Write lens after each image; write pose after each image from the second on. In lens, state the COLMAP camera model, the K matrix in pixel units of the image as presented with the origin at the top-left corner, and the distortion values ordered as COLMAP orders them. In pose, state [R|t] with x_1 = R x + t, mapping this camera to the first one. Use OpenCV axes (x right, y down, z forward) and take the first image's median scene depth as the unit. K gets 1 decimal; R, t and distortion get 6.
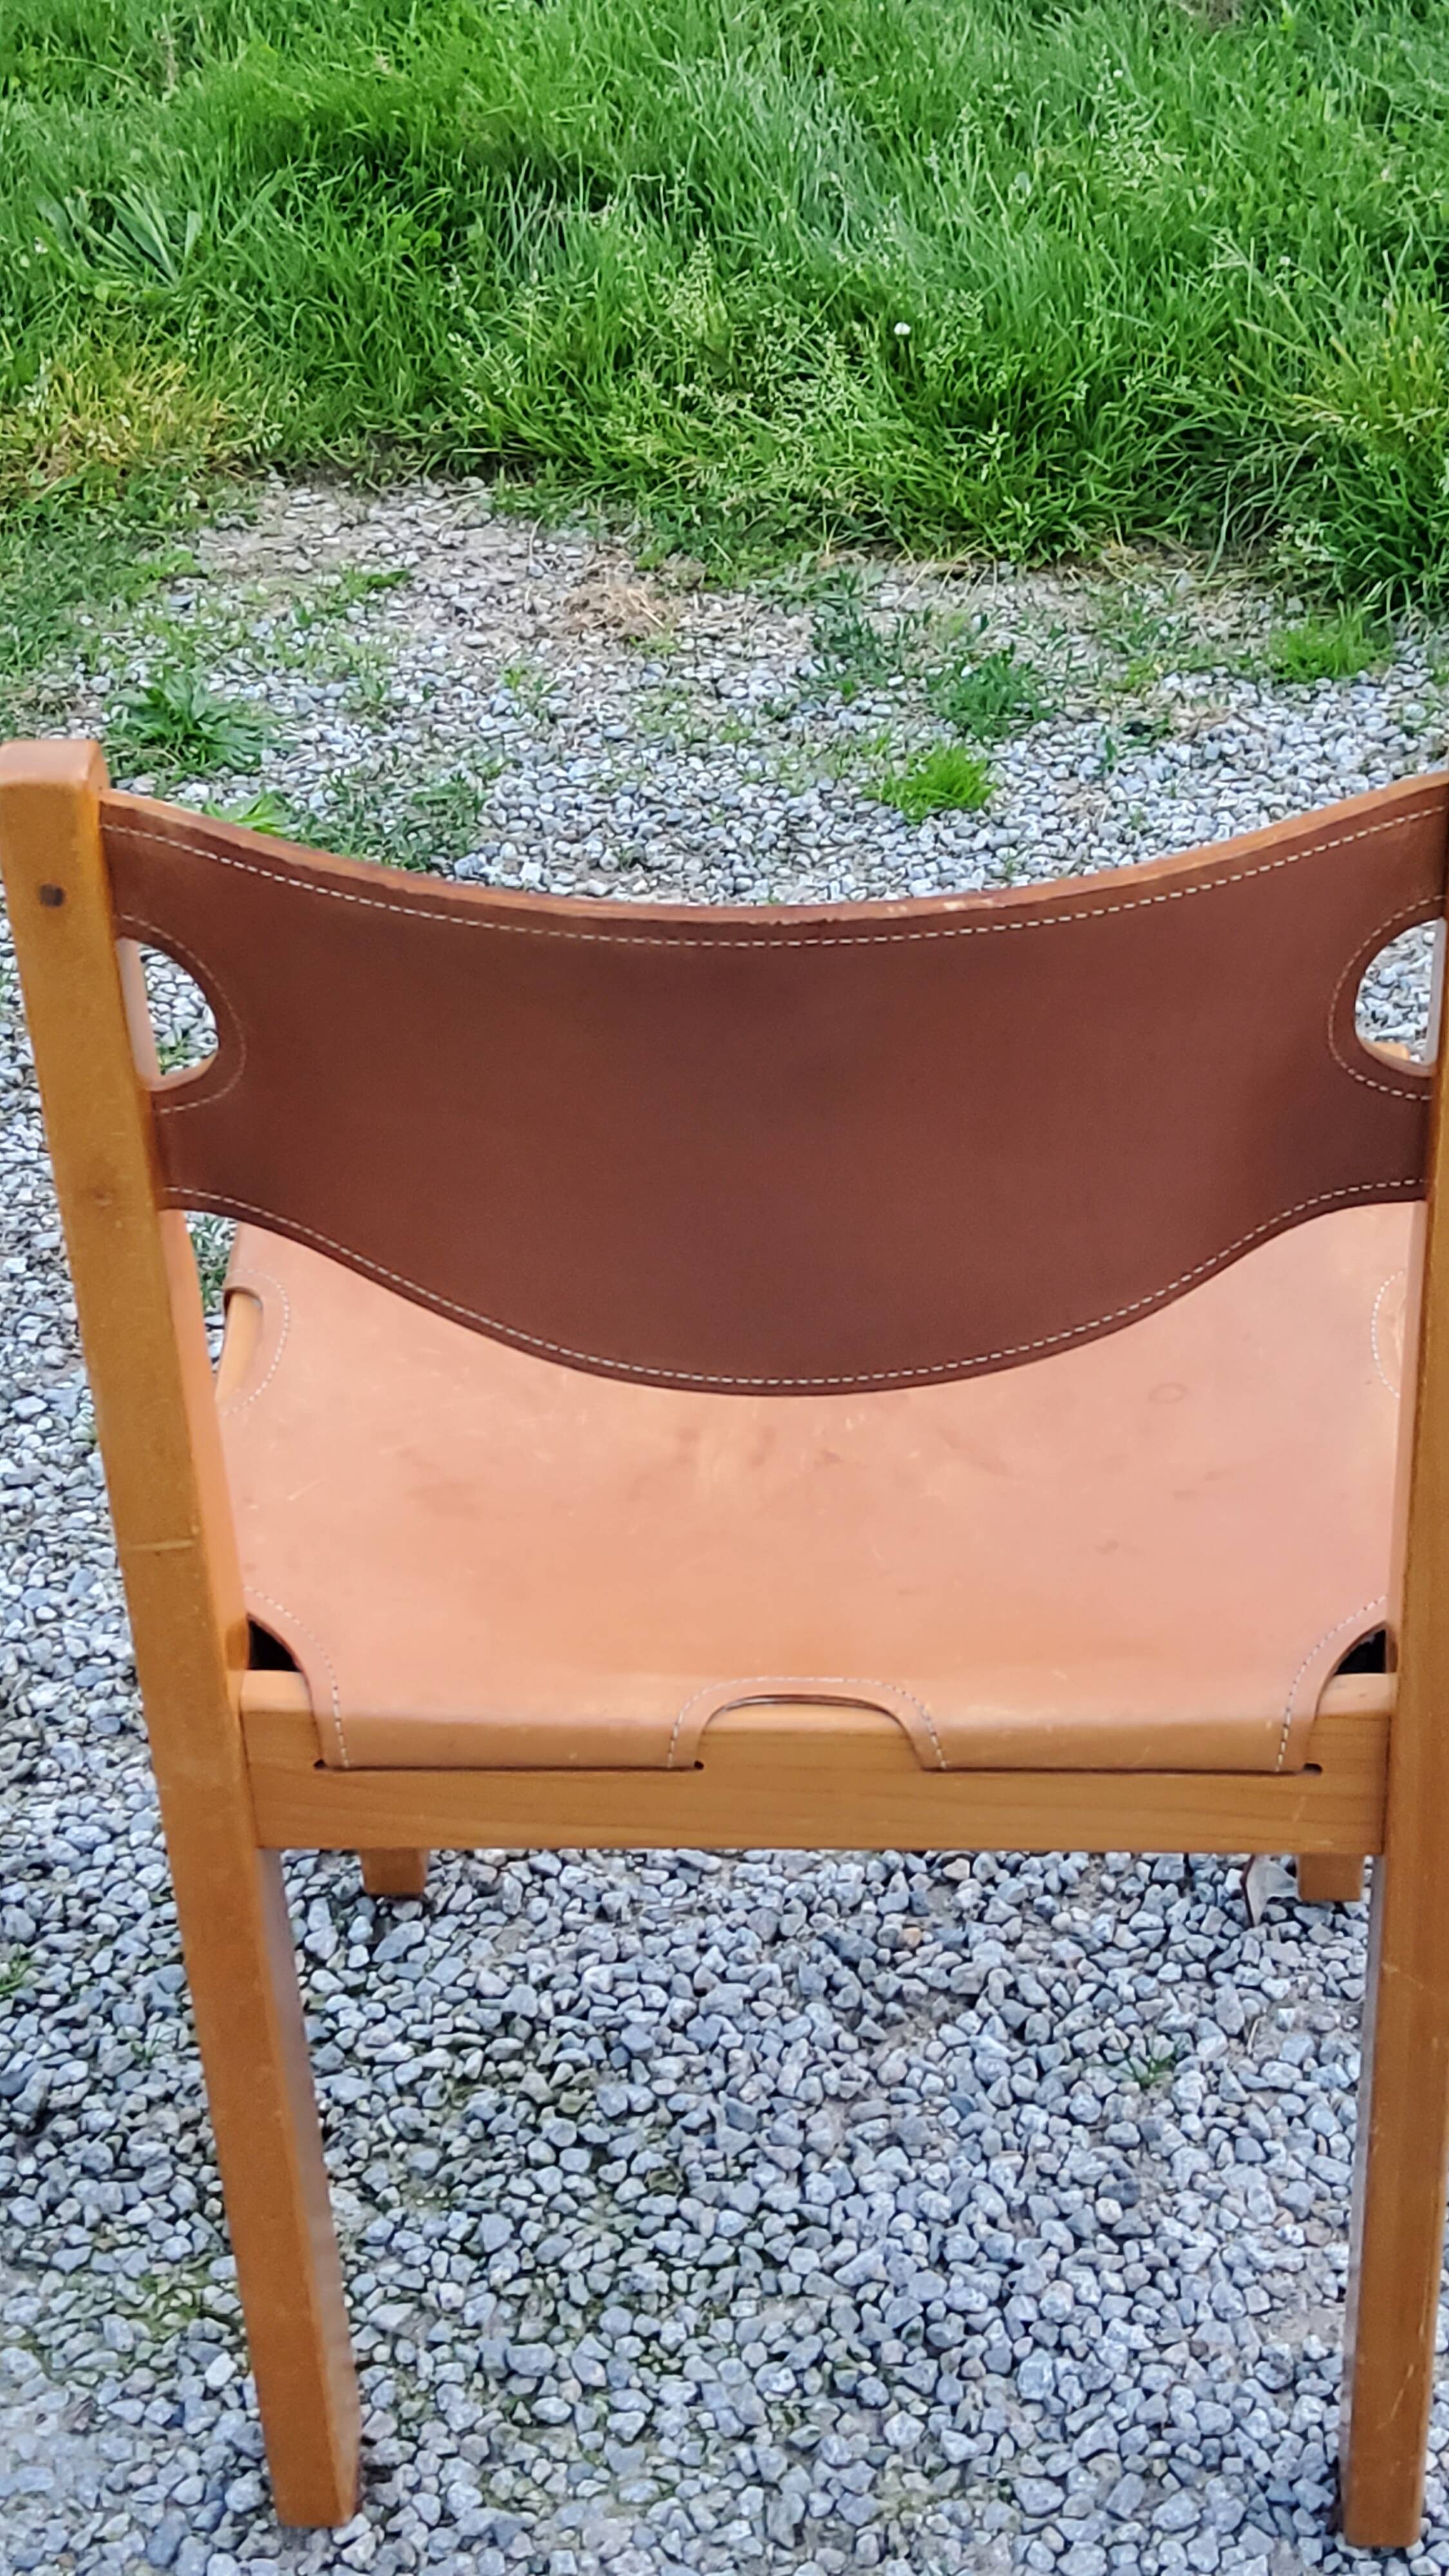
lens RADIAL K [[3845.1, 0, 784.3], [0, 3845.1, 1318.2], [0, 0, 1]] dist [0.111465, 0.000000]
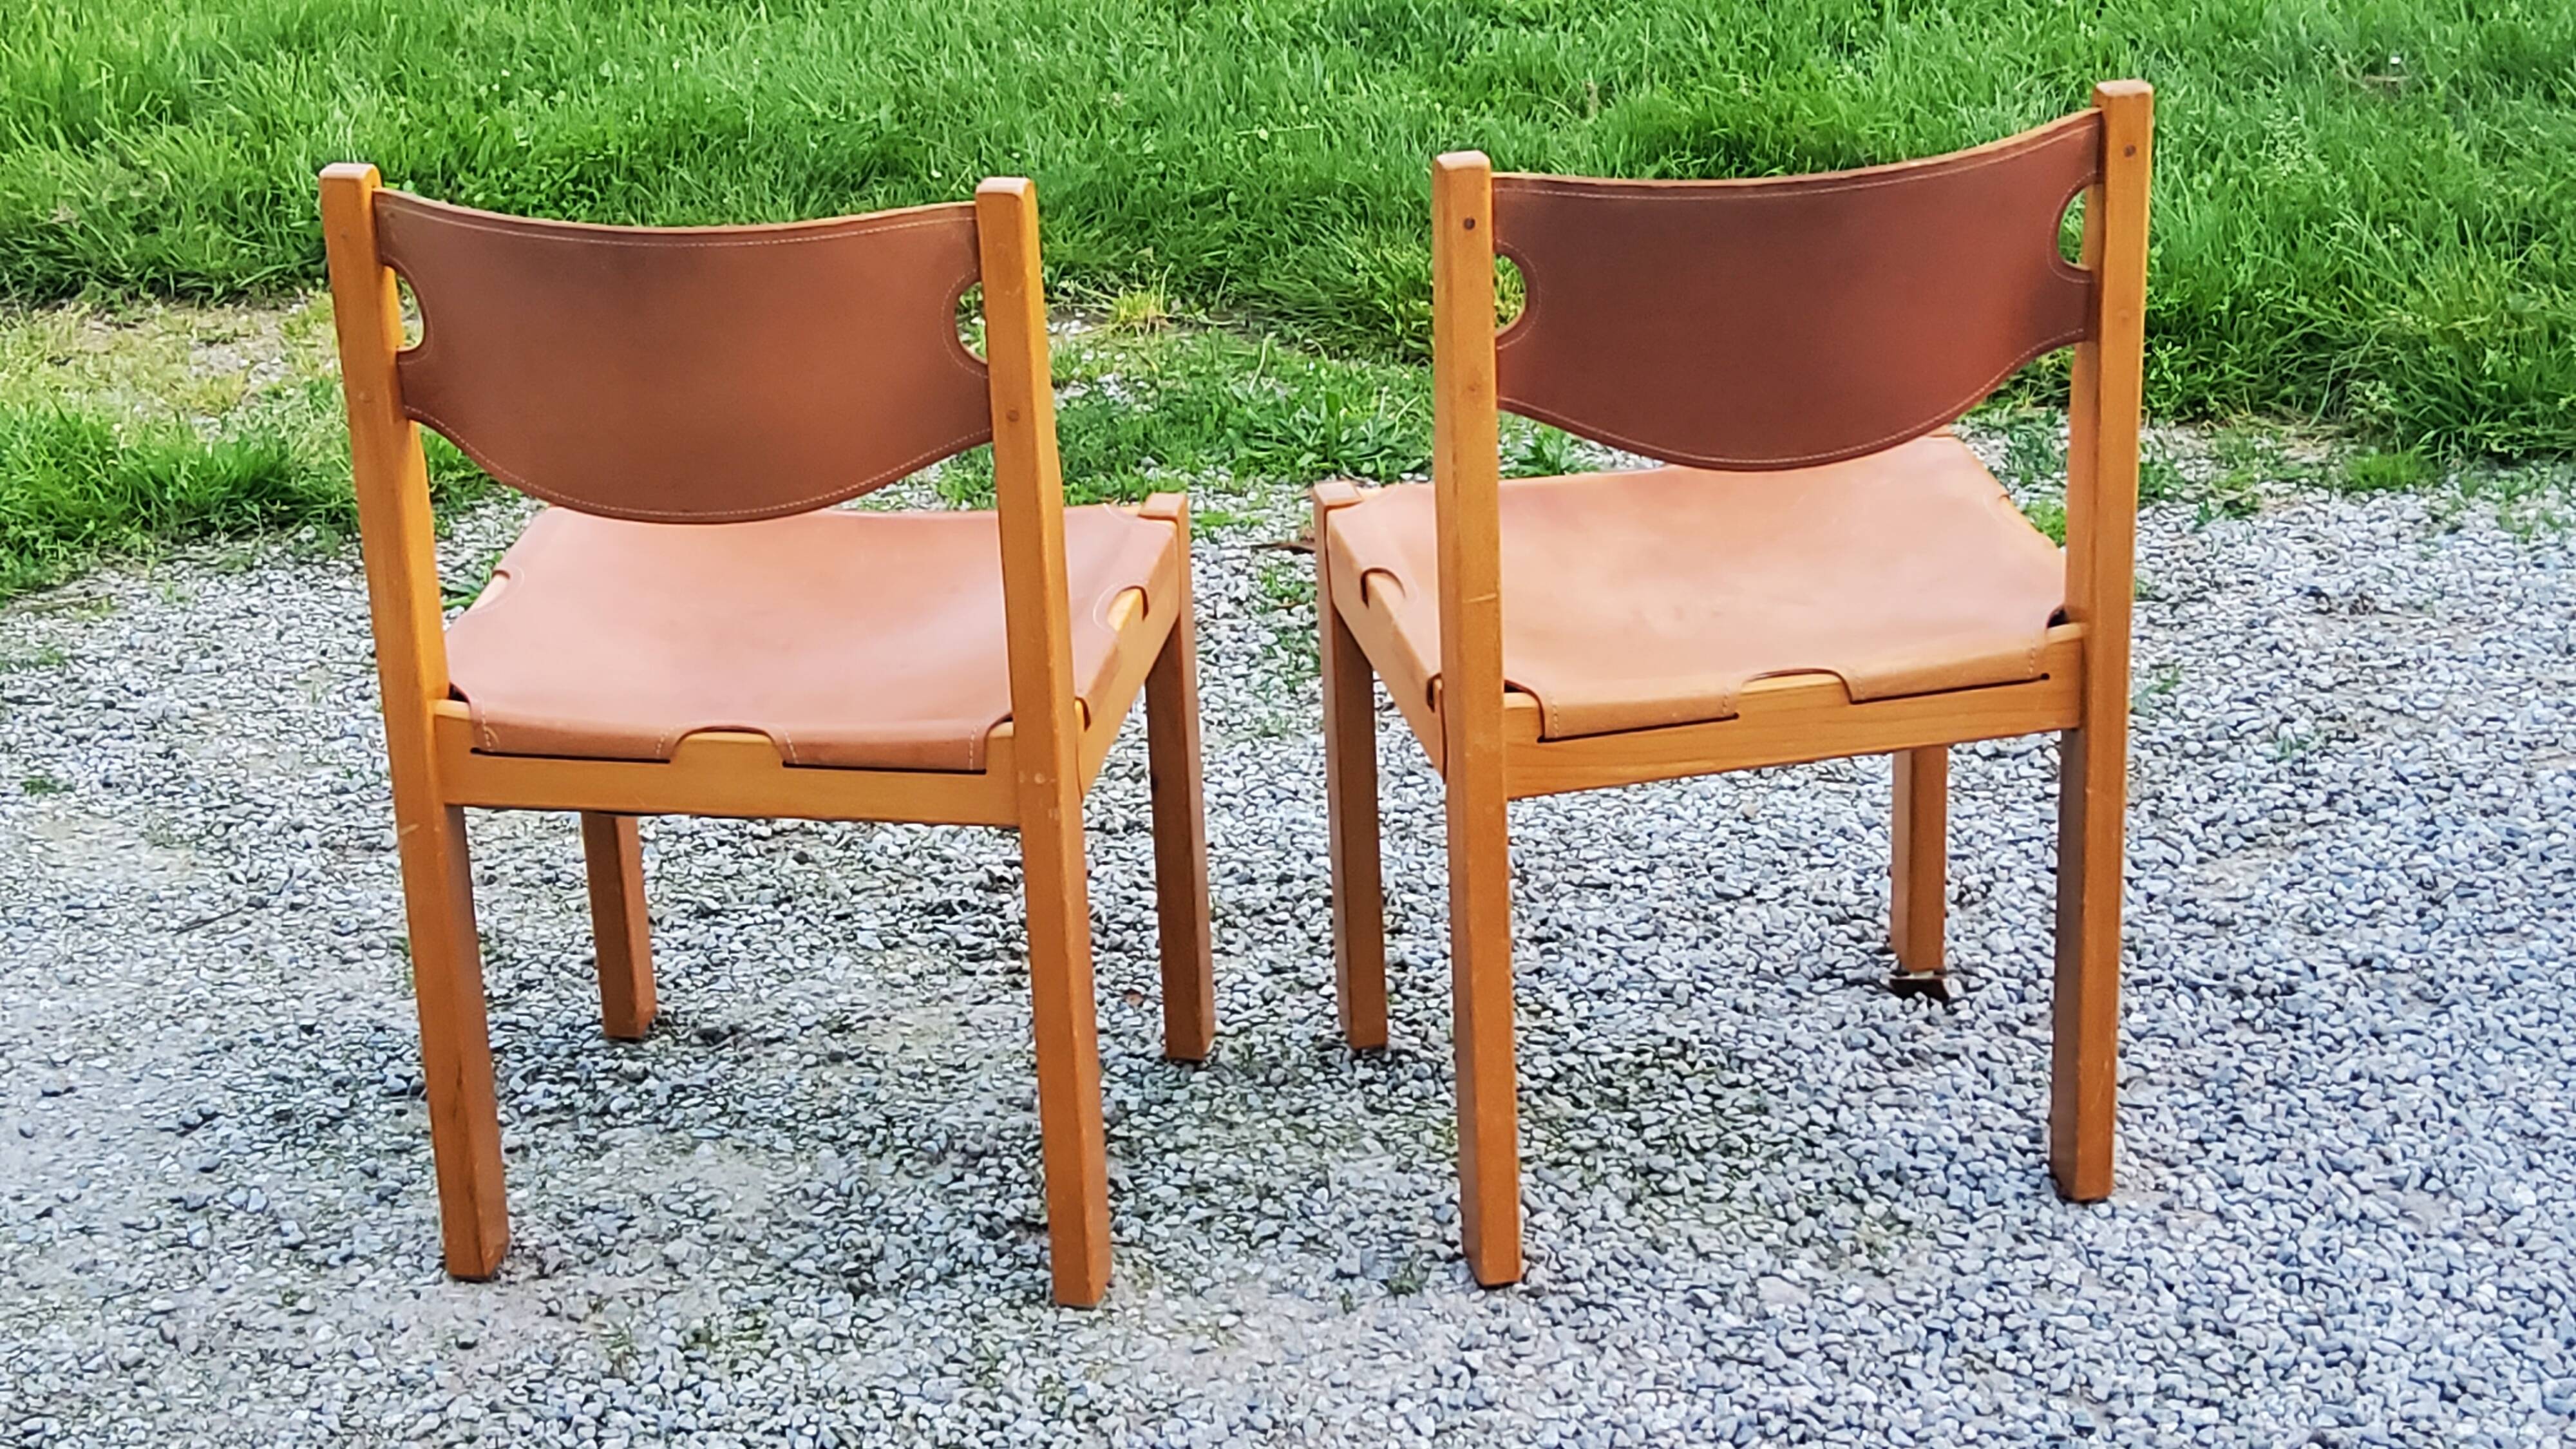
lens RADIAL K [[3845.1, 0, 1286.6], [0, 3845.1, 718.2], [0, 0, 1]] dist [0.111465, 0.000000]
pose [[0.972411, 0.069091, -0.222806, 0.127055], [-0.114737, 0.973270, -0.198949, 0.396523], [0.203104, 0.219025, 0.954346, -0.640513]]
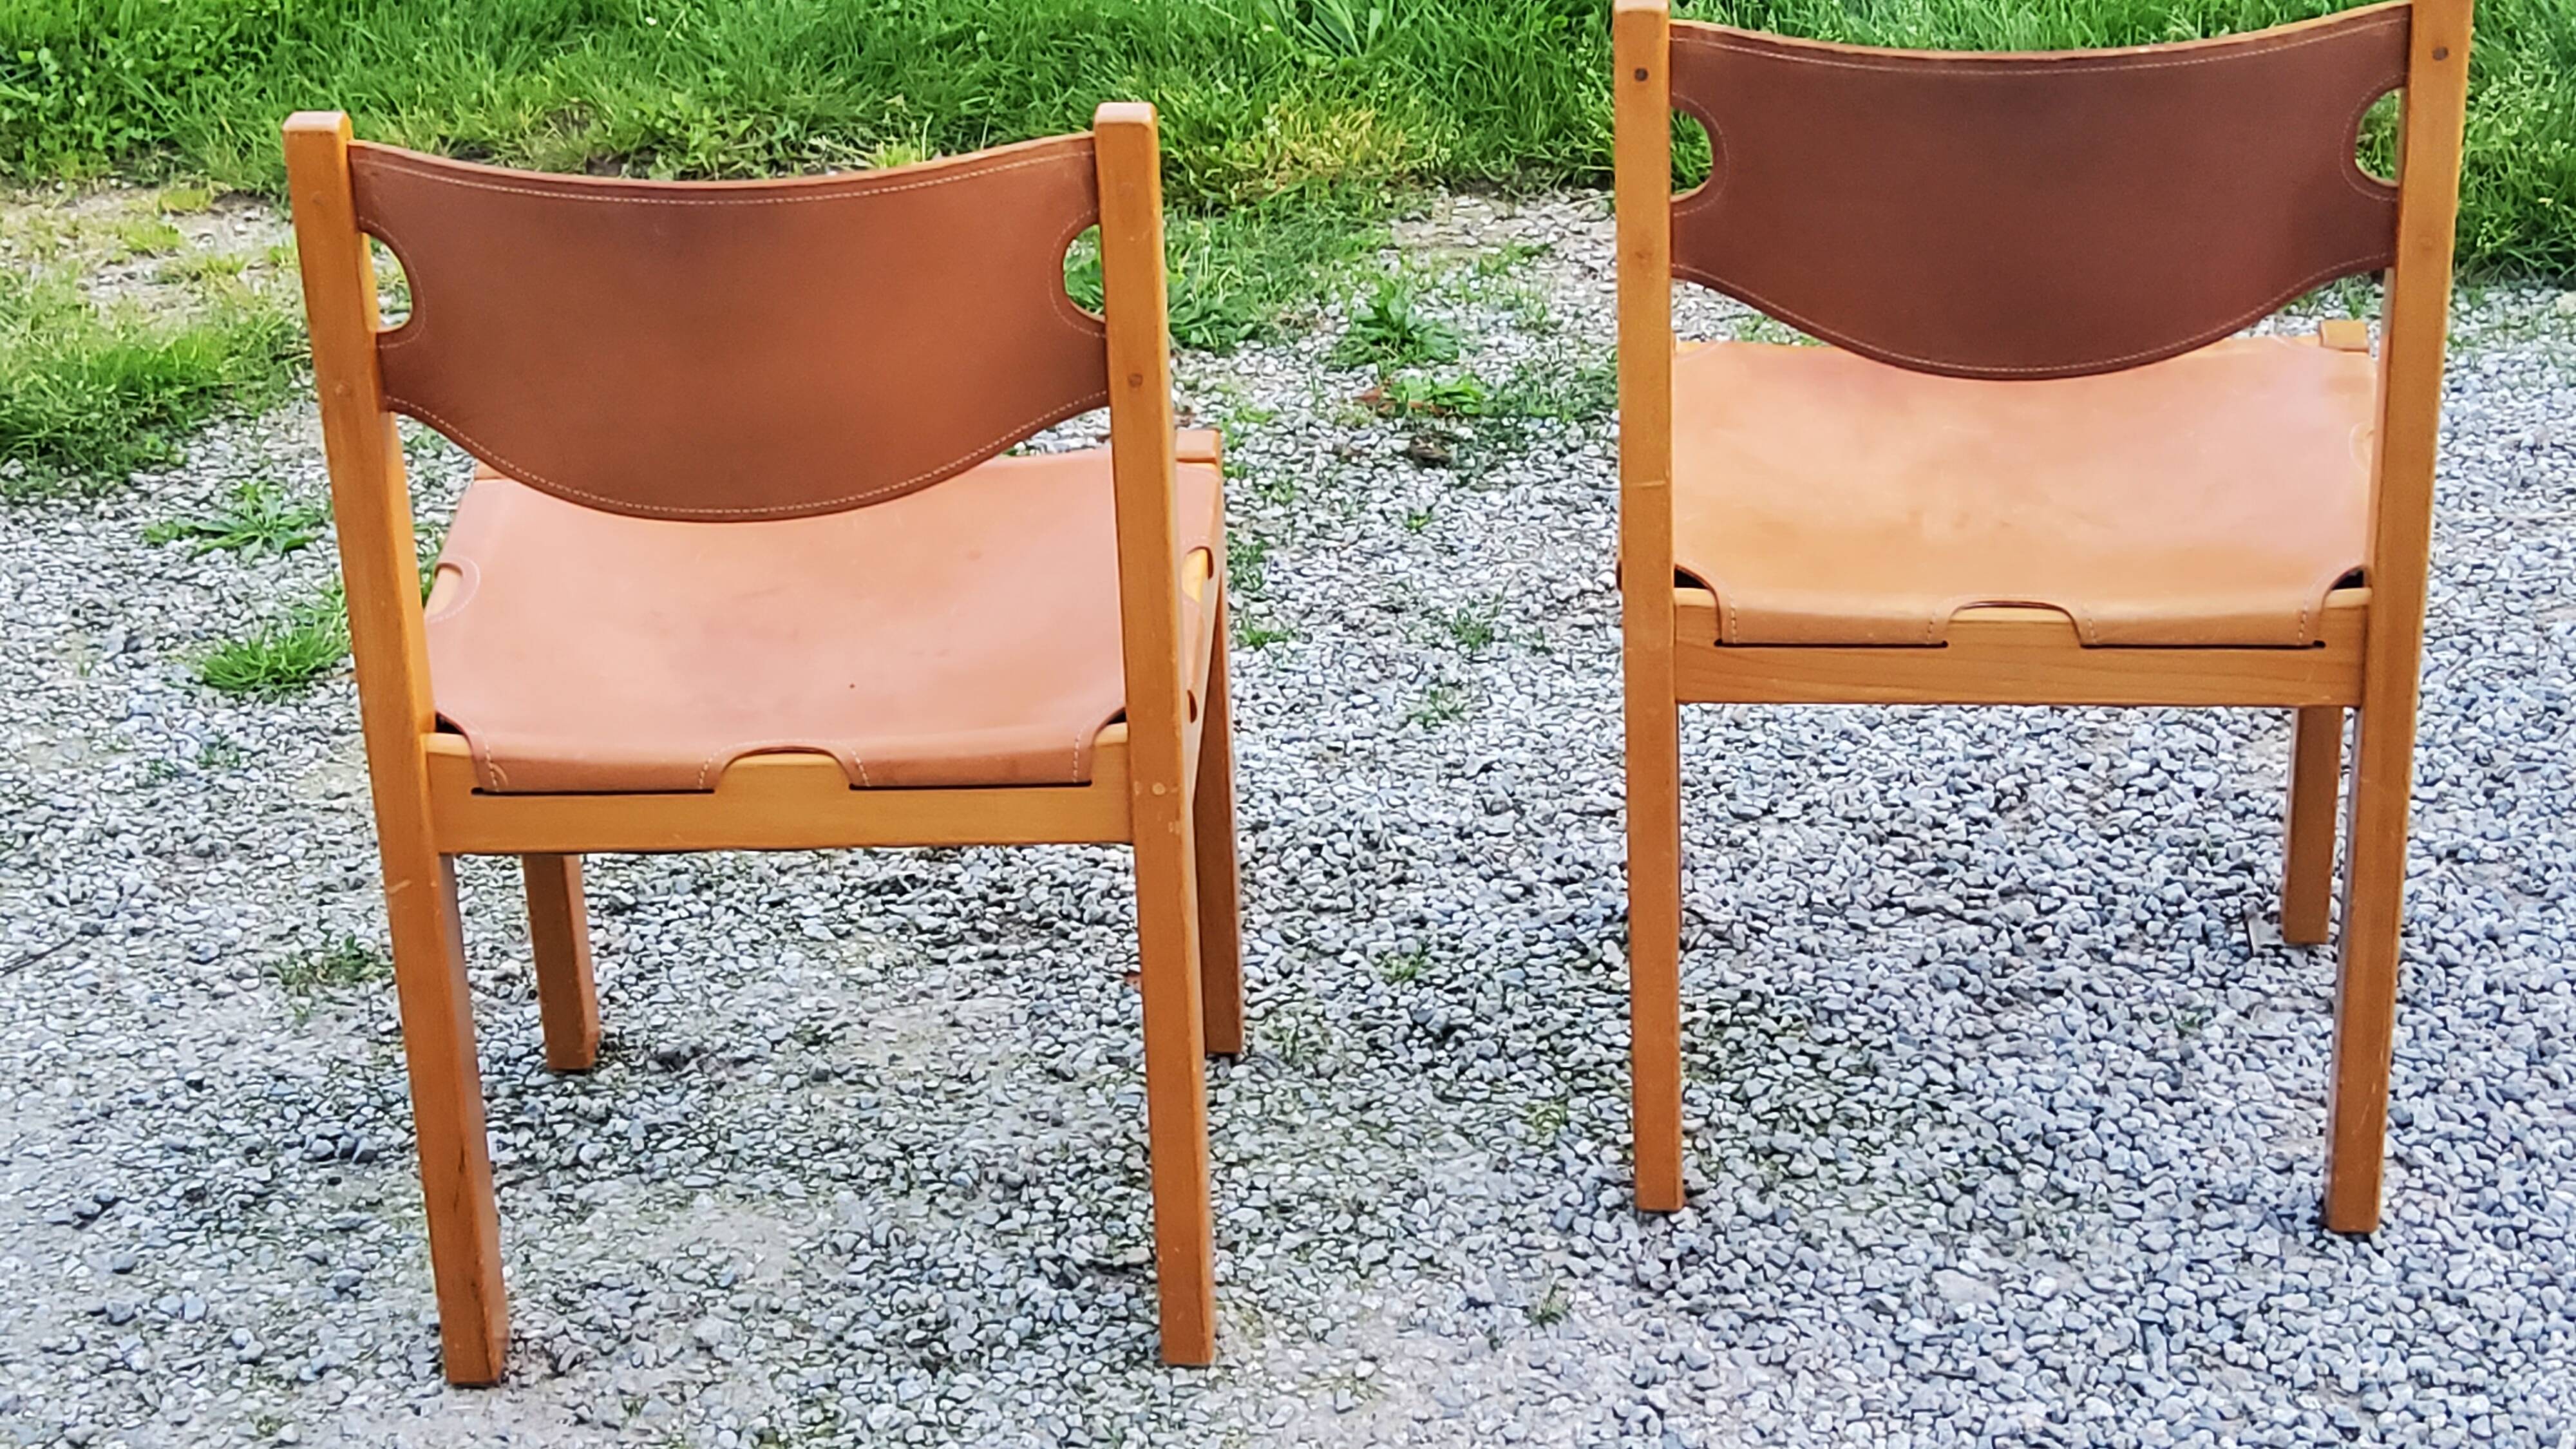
lens RADIAL K [[3845.1, 0, 1295.1], [0, 3845.1, 722.0], [0, 0, 1]] dist [0.111465, 0.000000]
pose [[0.995841, 0.021368, -0.088569, -0.116842], [-0.034666, 0.987858, -0.151441, 0.312675], [0.084257, 0.153882, 0.984490, -0.517001]]
